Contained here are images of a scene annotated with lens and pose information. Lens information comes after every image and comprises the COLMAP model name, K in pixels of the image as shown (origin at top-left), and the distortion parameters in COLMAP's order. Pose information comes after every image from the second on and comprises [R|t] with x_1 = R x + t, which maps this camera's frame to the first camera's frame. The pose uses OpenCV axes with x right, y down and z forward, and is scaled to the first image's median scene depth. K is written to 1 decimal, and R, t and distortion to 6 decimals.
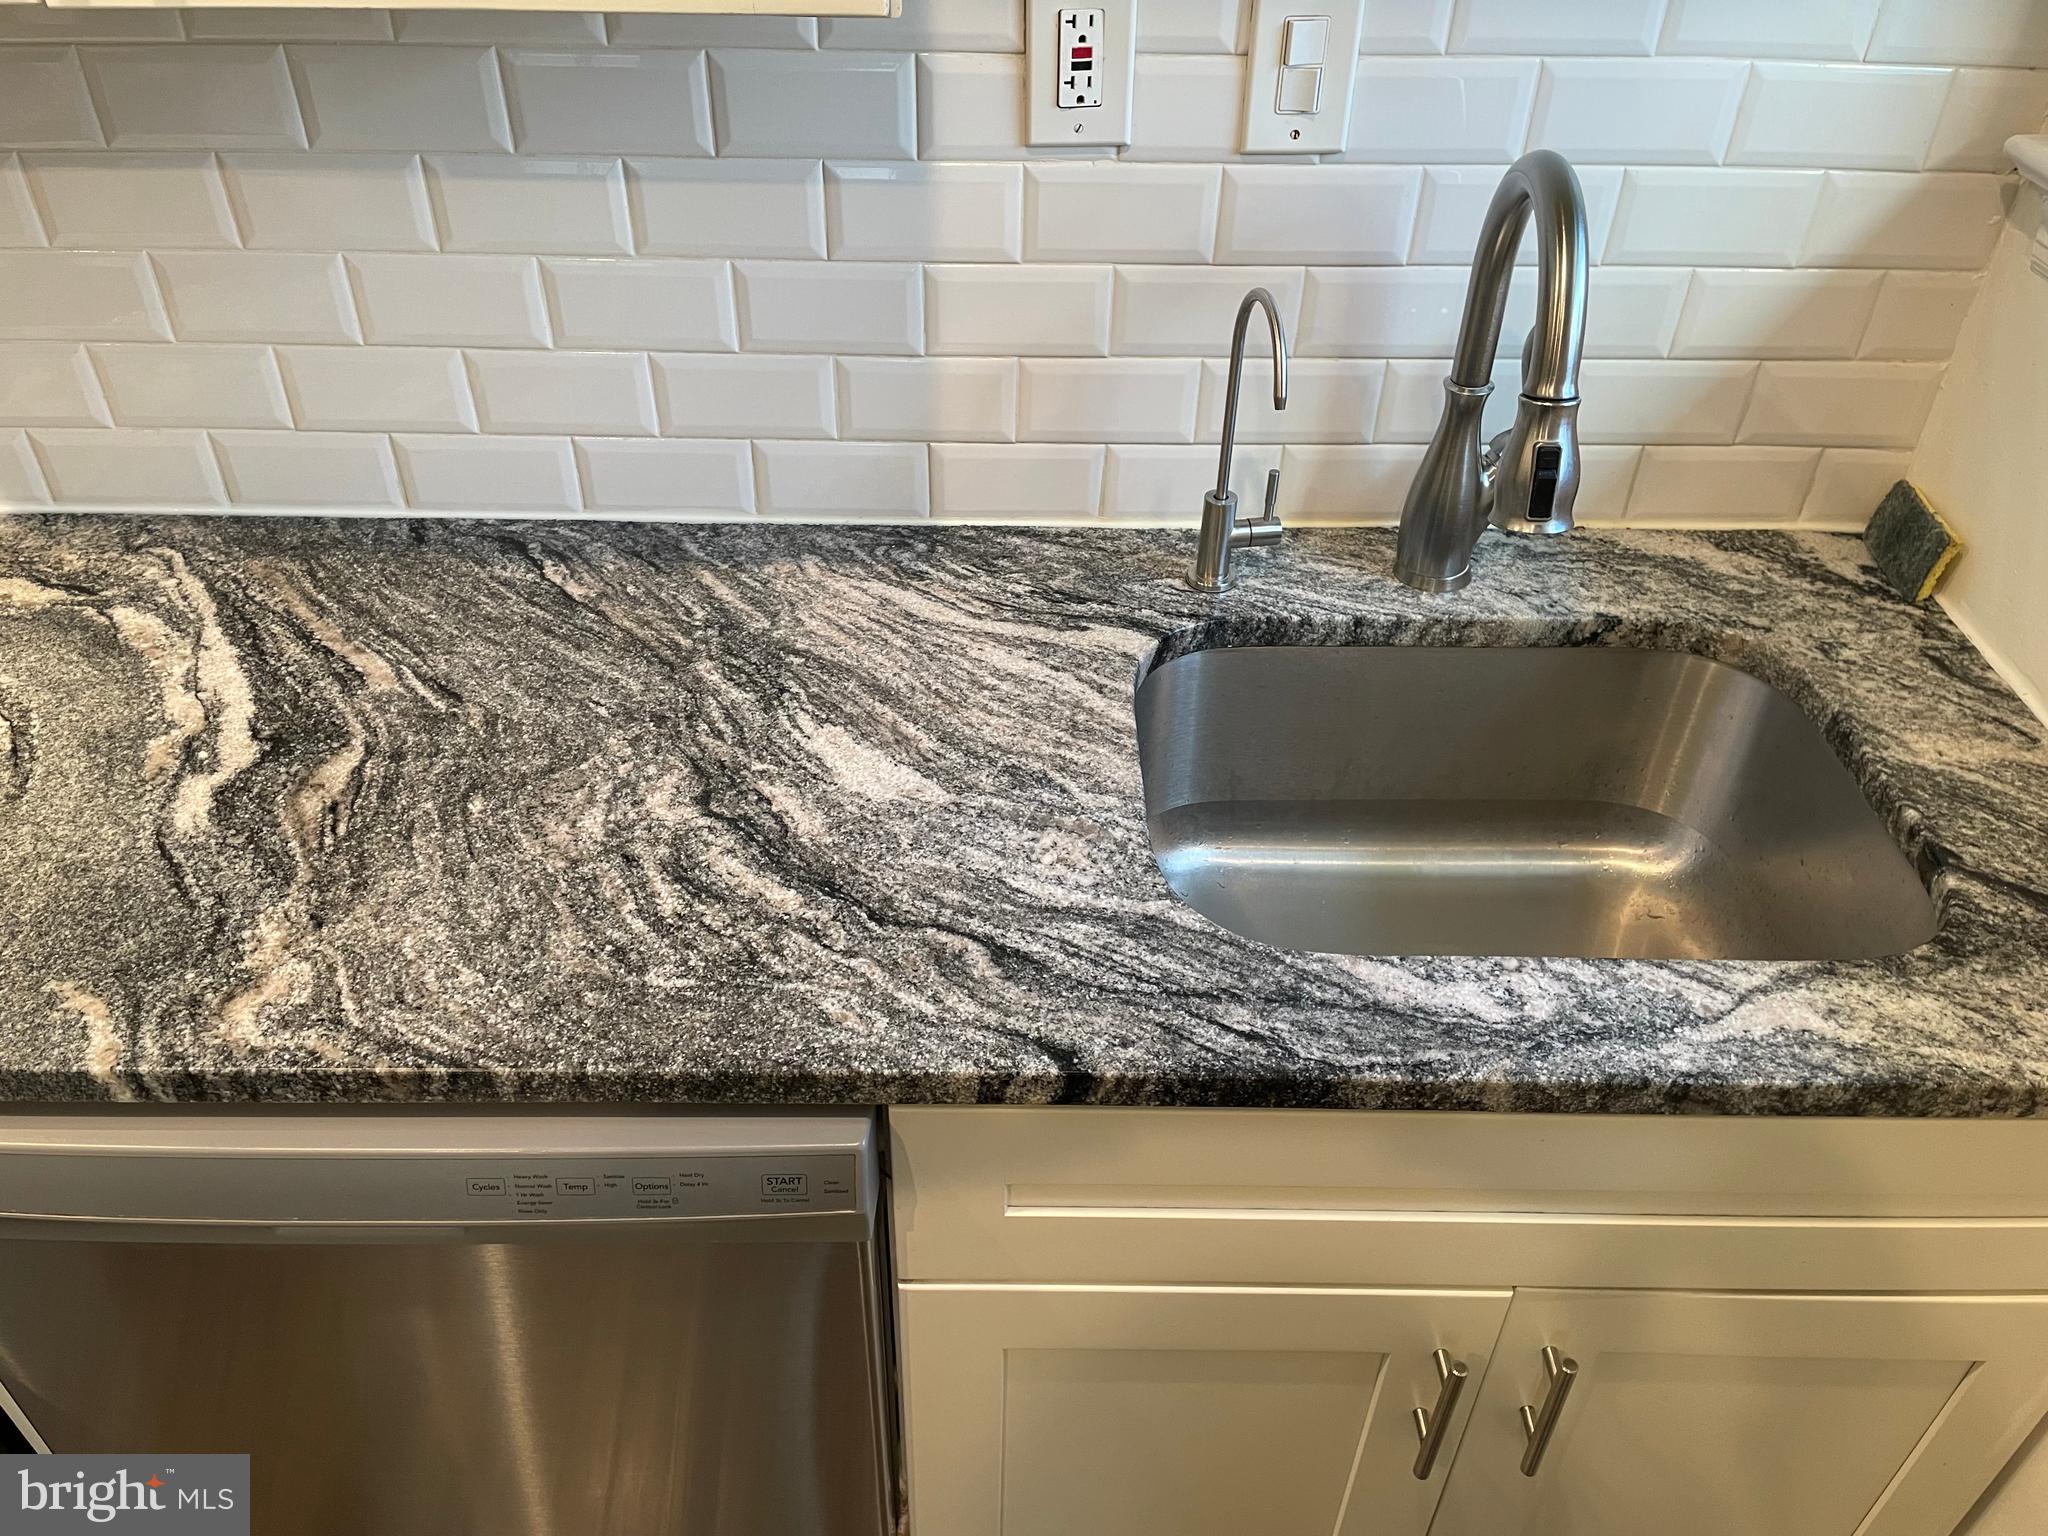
lens RADIAL K [[1546.1, 0, 989.0], [0, 1546.1, 780.1], [0, 0, 1]] dist [0.086576, -0.100641]
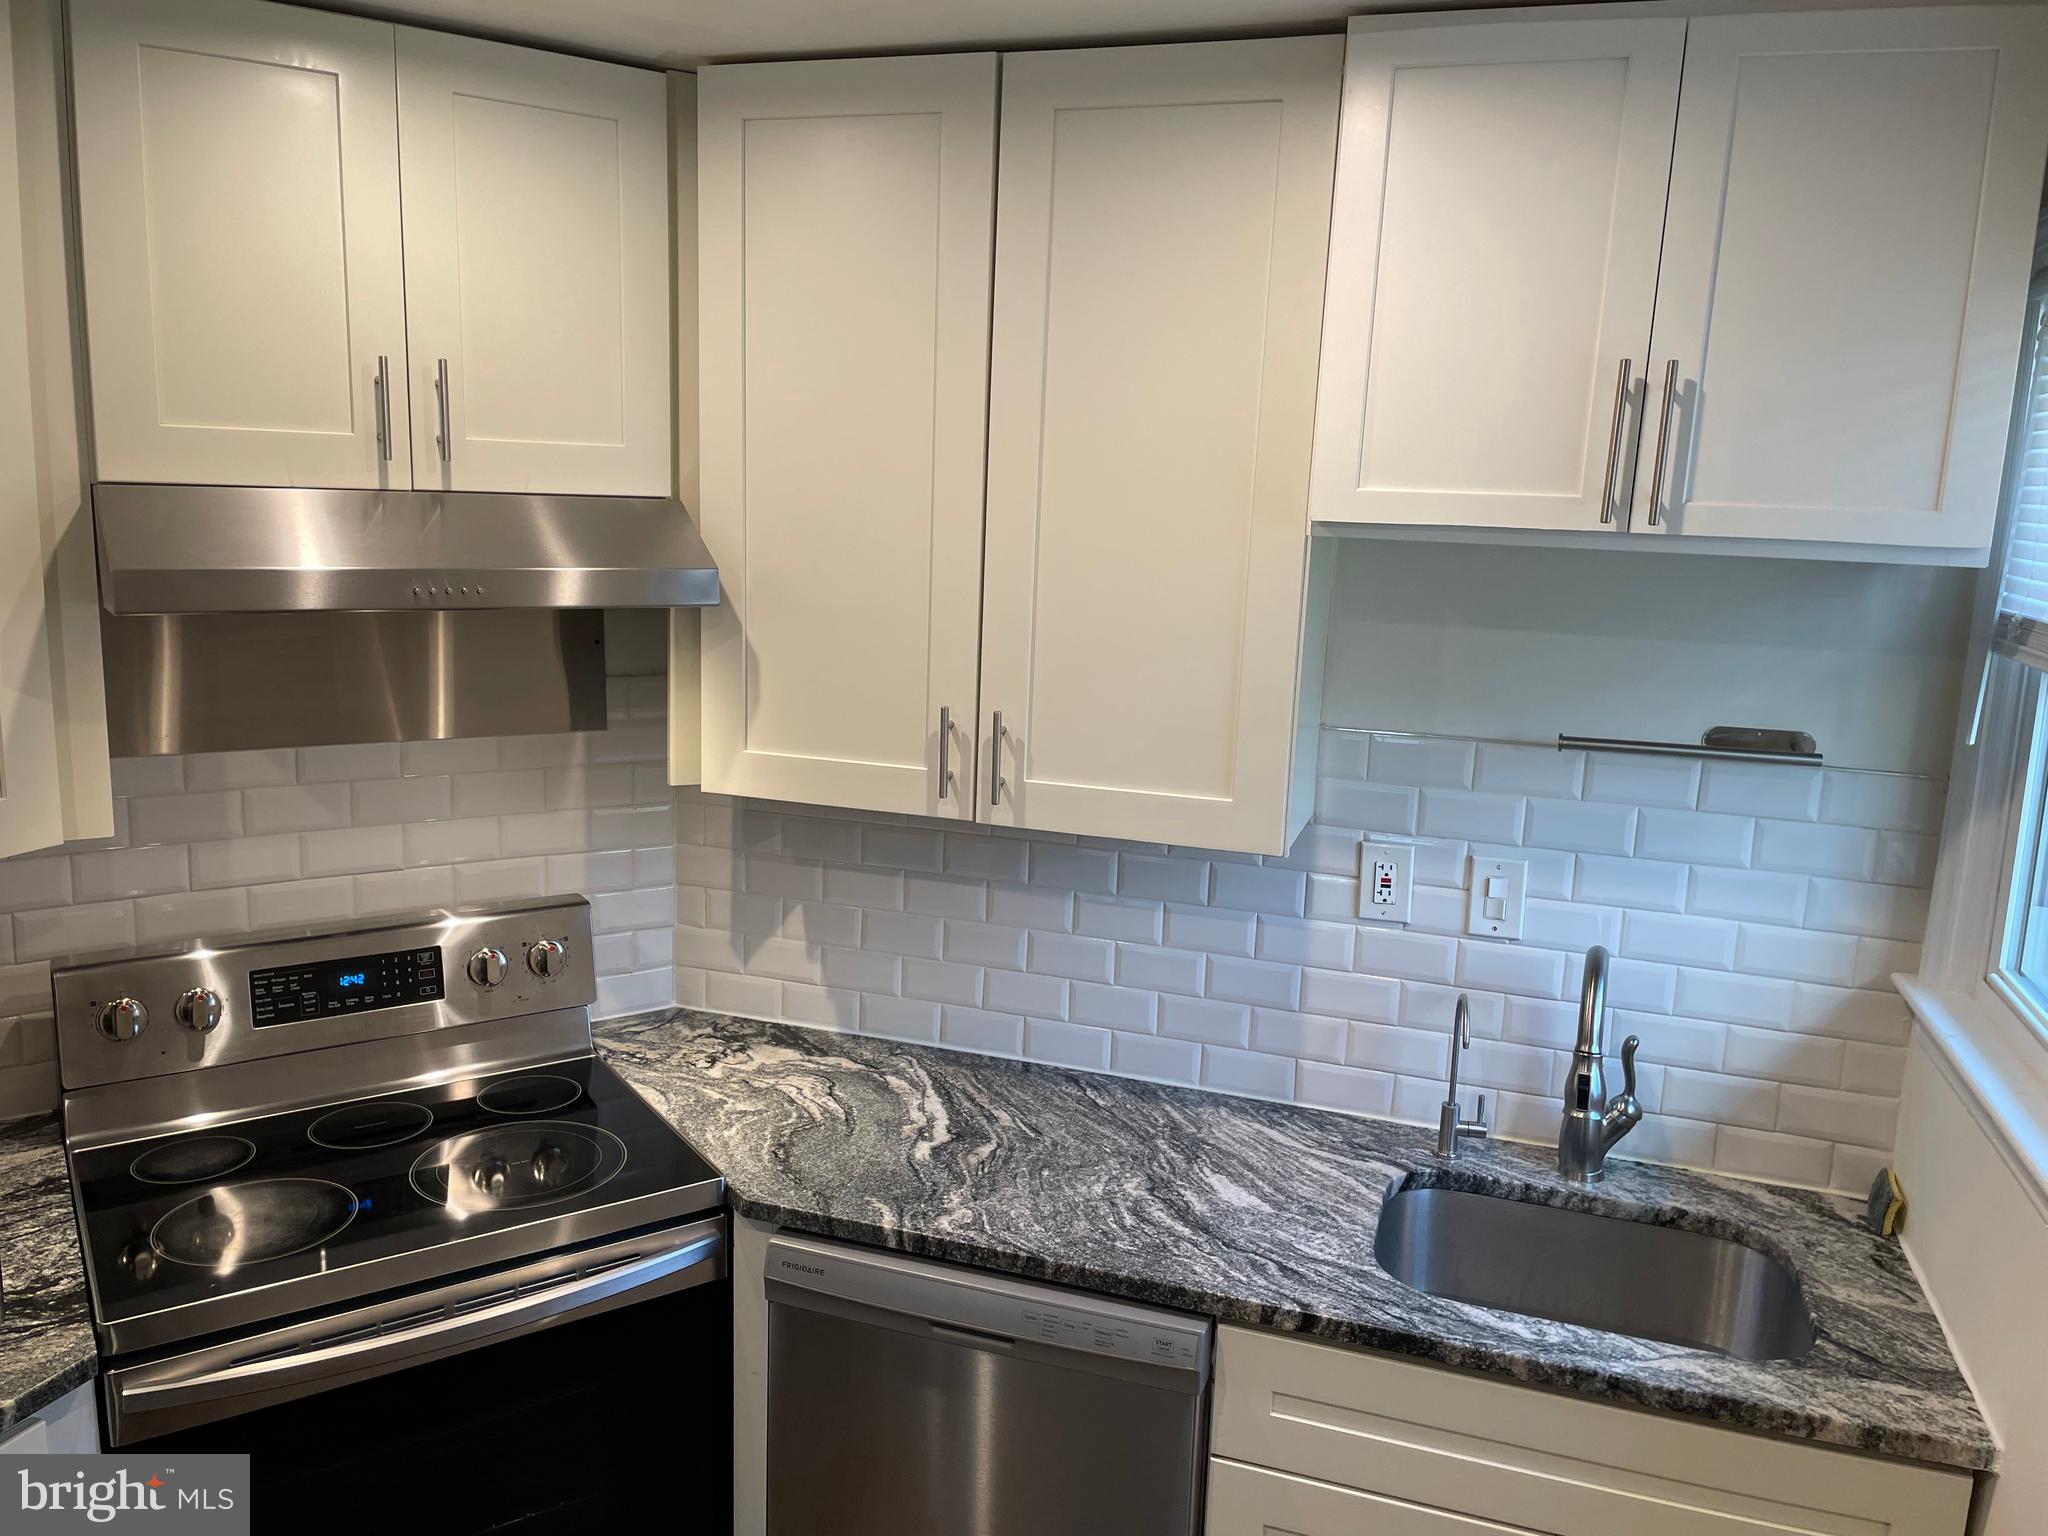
lens RADIAL K [[1546.1, 0, 1029.2], [0, 1546.1, 764.6], [0, 0, 1]] dist [0.086576, -0.100641]
pose [[0.955044, 0.082620, -0.284720, 0.180648], [-0.208715, 0.869430, -0.447806, 0.435821], [0.210547, 0.487100, 0.847587, -0.945603]]
